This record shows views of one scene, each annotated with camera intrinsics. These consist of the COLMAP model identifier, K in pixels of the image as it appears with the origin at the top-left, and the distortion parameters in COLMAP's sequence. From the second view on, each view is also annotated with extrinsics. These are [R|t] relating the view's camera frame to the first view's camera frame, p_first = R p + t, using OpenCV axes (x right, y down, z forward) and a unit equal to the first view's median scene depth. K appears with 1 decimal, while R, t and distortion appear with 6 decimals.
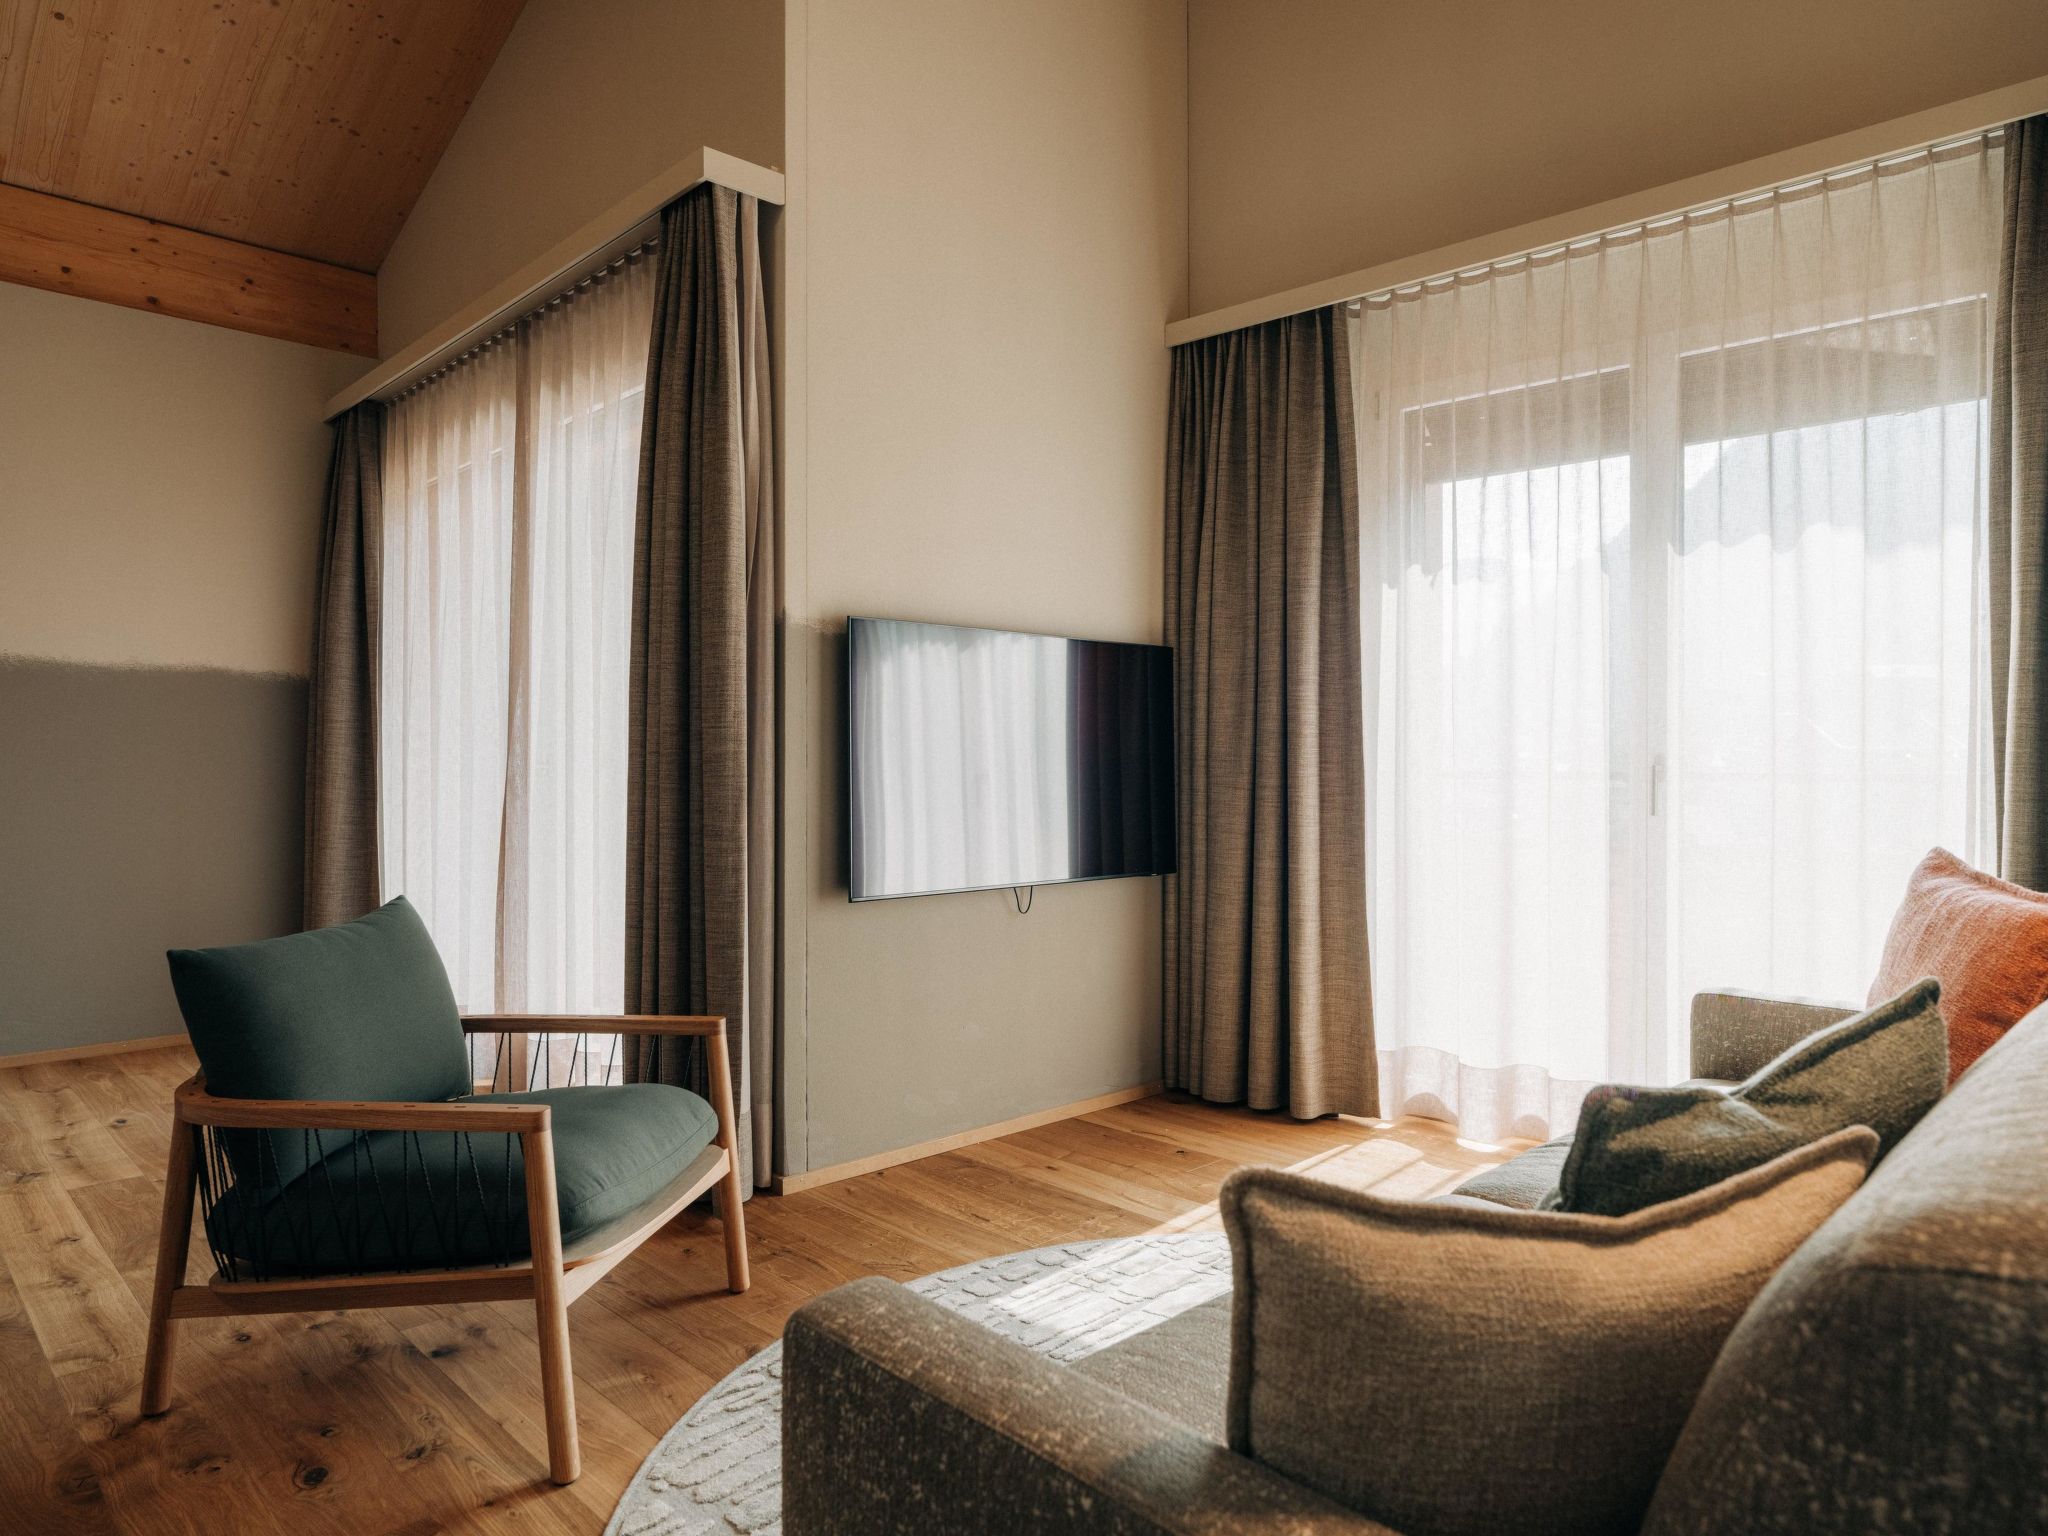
lens RADIAL K [[1273.7, 0, 1024.2], [0, 1273.7, 762.4], [0, 0, 1]] dist [-0.000007, 0.002308]
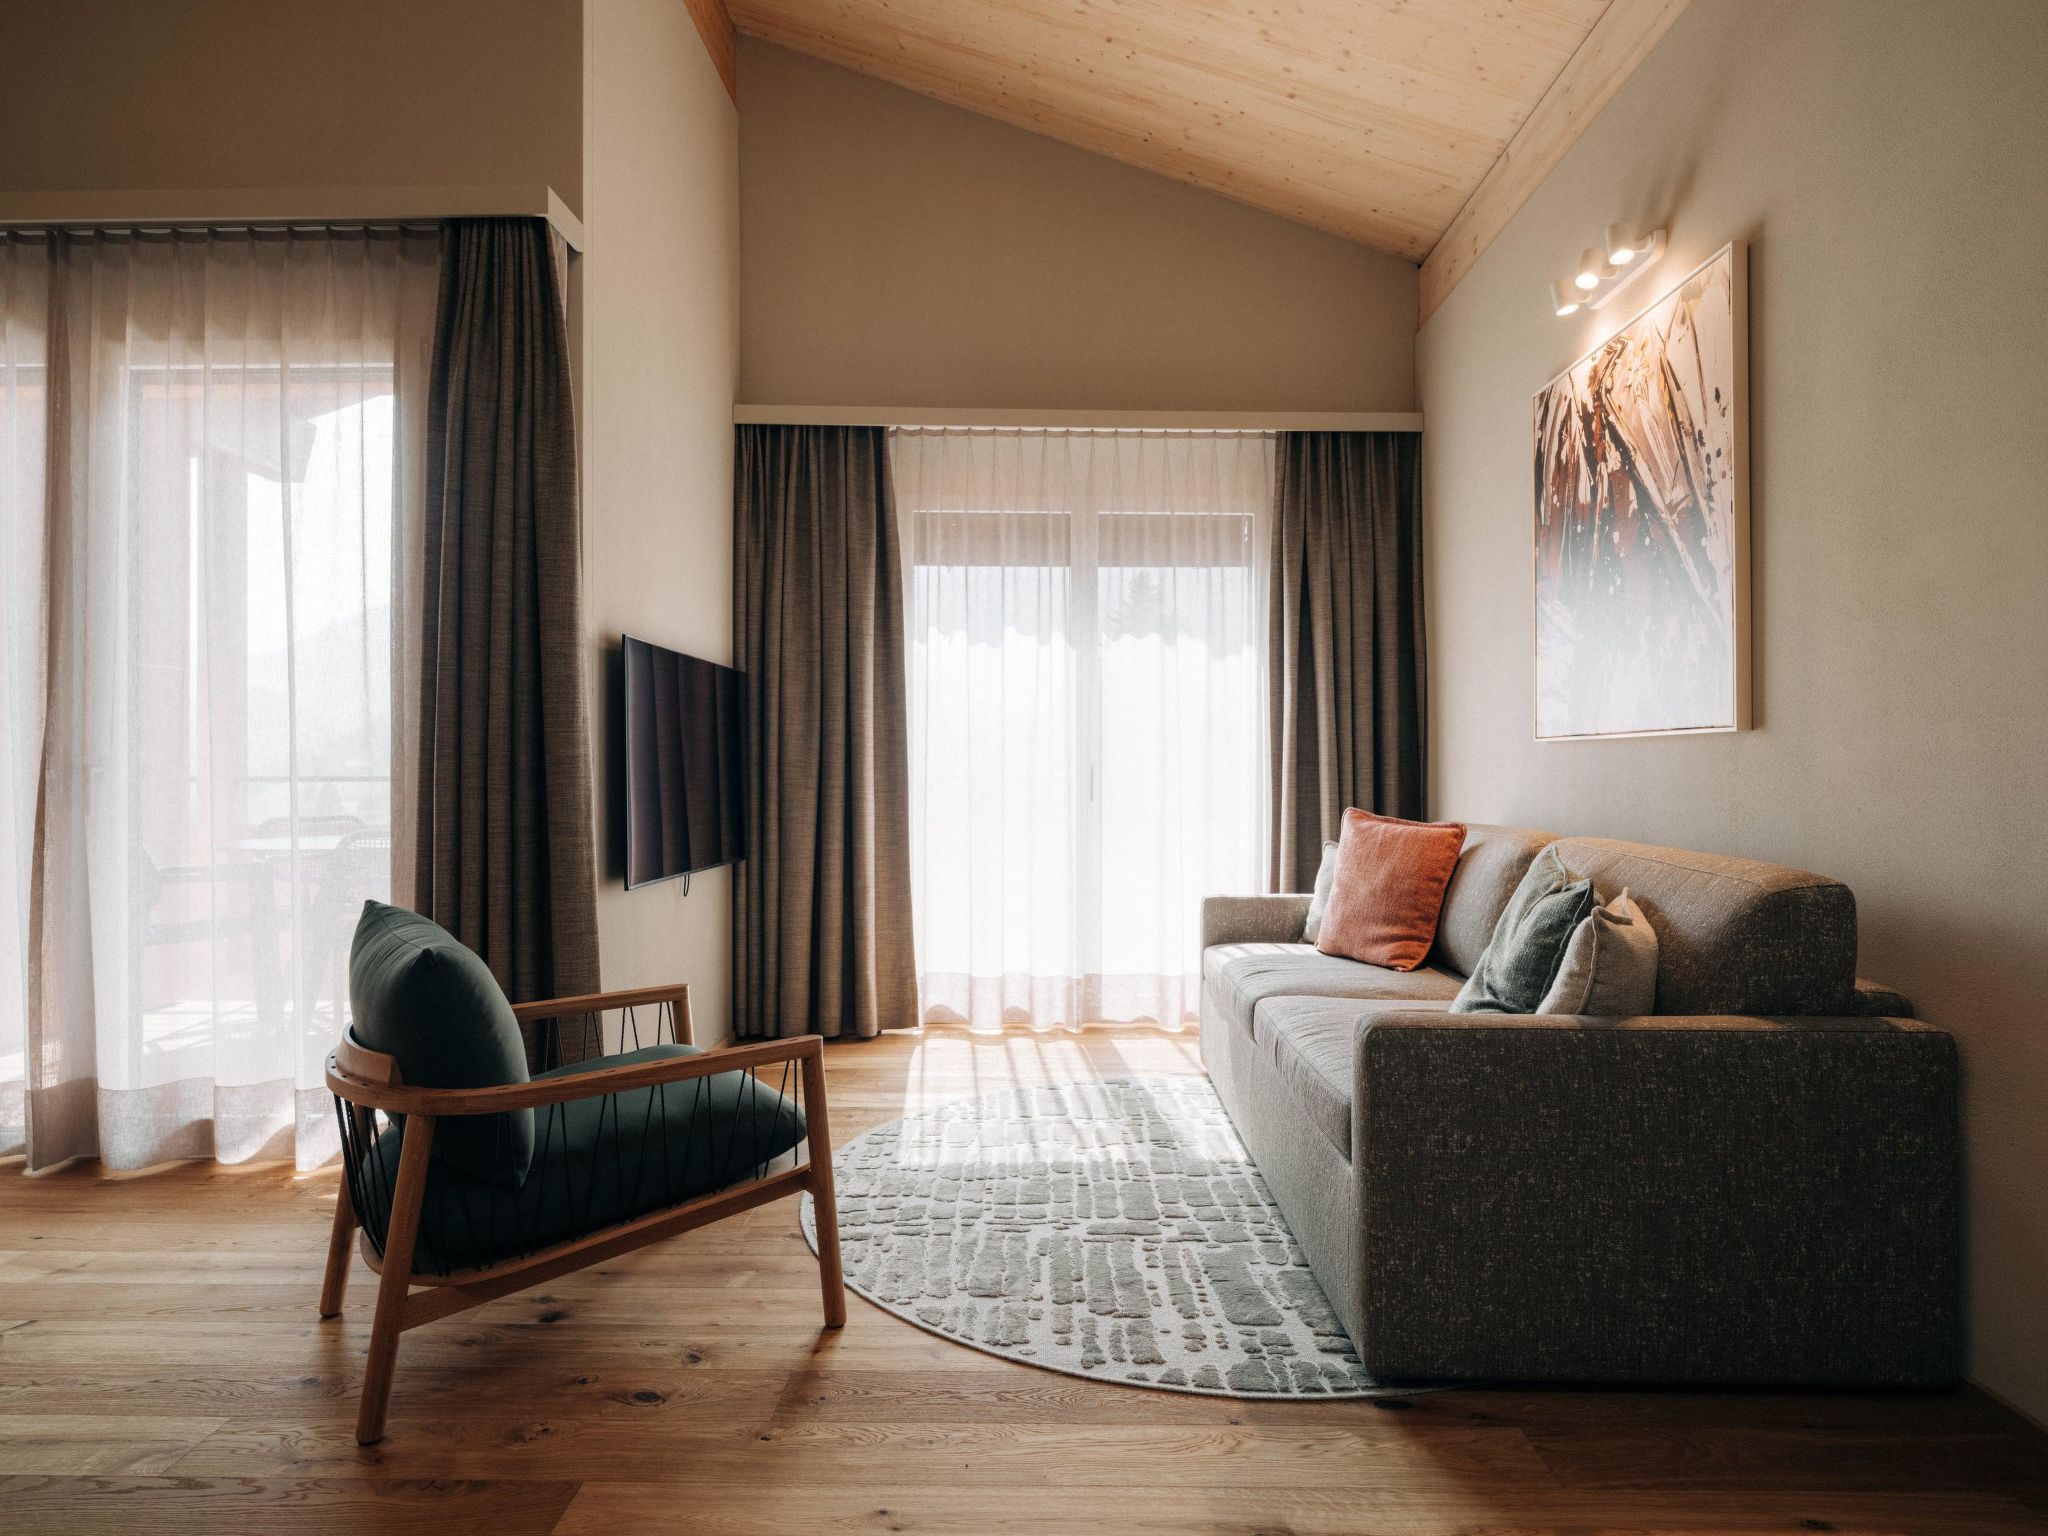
lens RADIAL K [[1179.8, 0, 1024.0], [0, 1179.8, 768.8], [0, 0, 1]] dist [-0.000377, -0.000434]
pose [[0.712170, 0.001209, 0.702006, -0.504397], [0.002464, 0.999988, -0.004222, 0.006777], [-0.702003, 0.004736, 0.712159, 0.013002]]
